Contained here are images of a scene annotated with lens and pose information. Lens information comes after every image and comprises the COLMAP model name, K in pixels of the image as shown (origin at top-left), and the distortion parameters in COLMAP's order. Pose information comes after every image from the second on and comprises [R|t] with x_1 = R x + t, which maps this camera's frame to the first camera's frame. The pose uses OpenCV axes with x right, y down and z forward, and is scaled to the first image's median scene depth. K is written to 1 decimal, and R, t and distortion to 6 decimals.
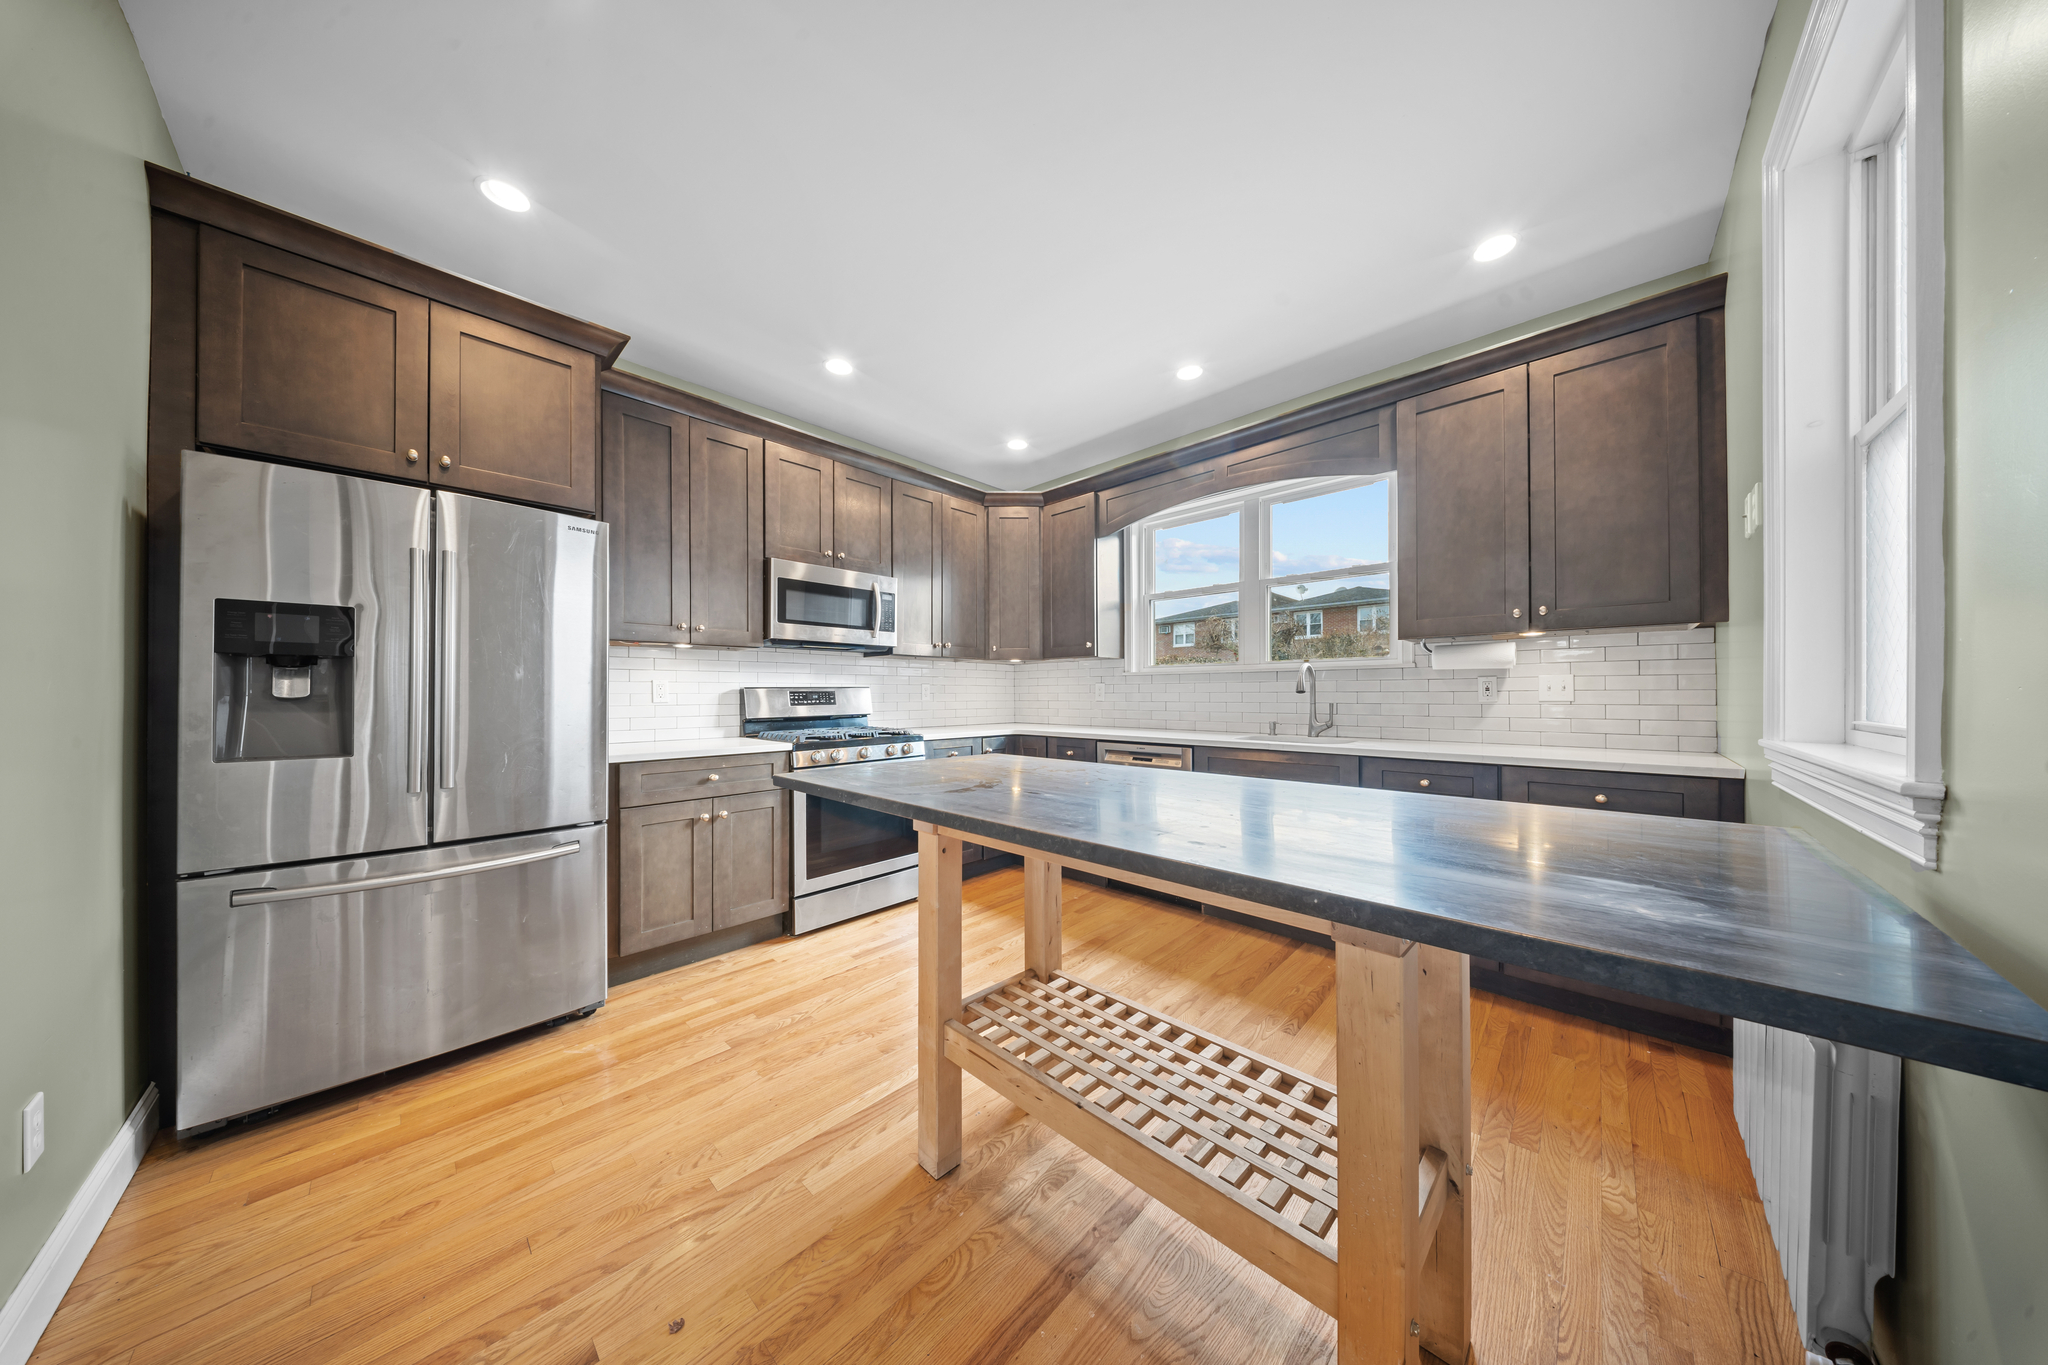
lens RADIAL K [[606.1, 0, 1027.1], [0, 606.1, 680.0], [0, 0, 1]] dist [0.008236, -0.004249]
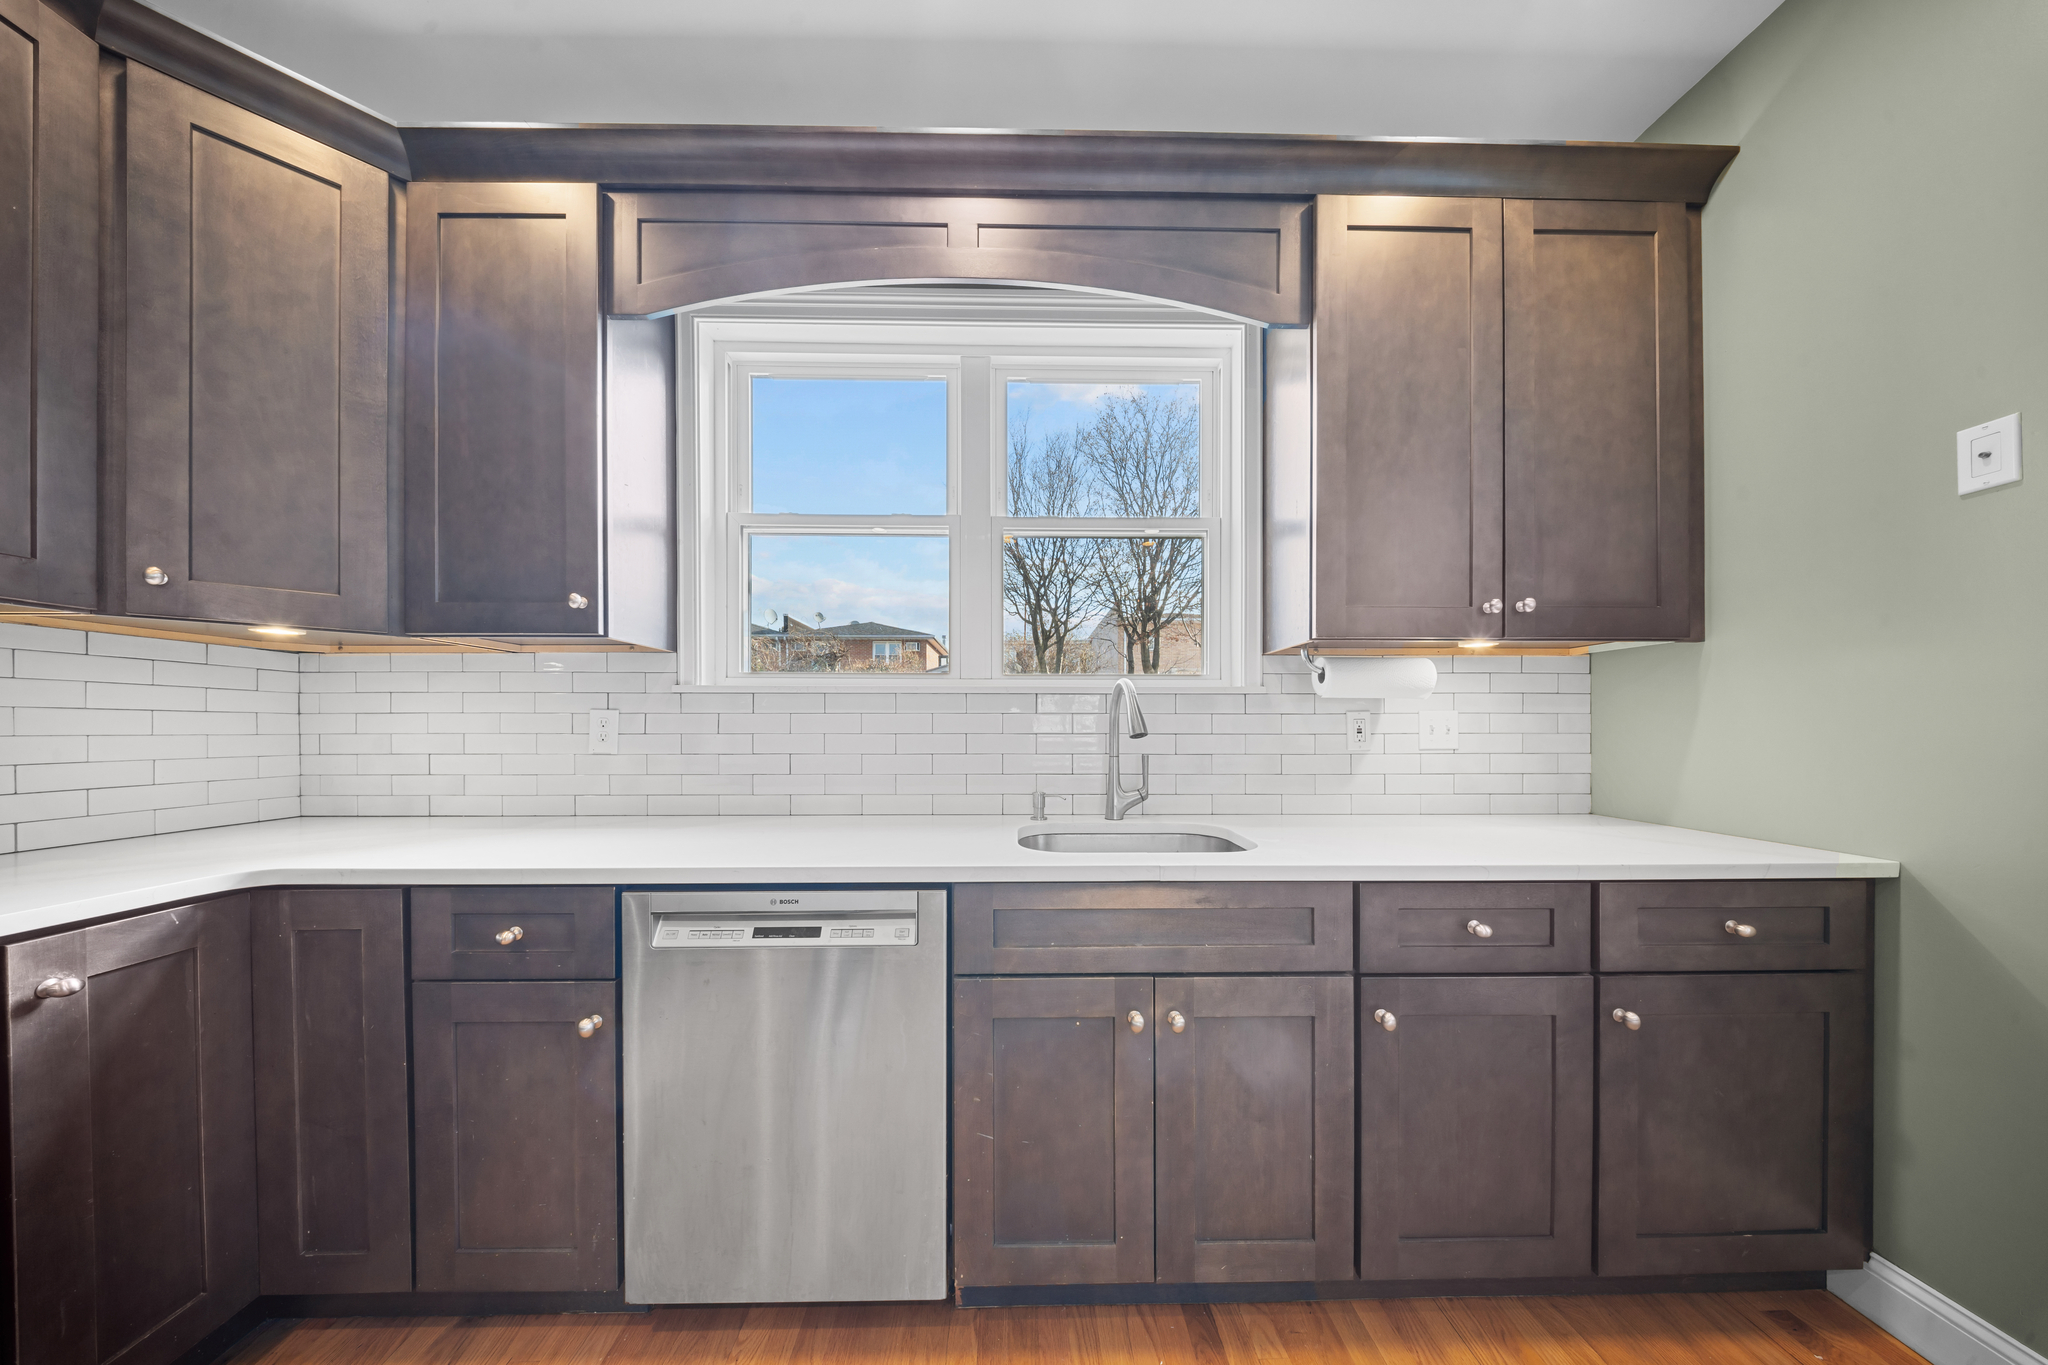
lens RADIAL K [[614.6, 0, 1031.0], [0, 614.6, 727.3], [0, 0, 1]] dist [-0.000958, -0.000095]
pose [[0.707689, 0.001974, 0.706521, 0.036469], [-0.019489, 0.999670, 0.016727, 0.005250], [-0.706255, -0.025607, 0.707494, 0.576335]]
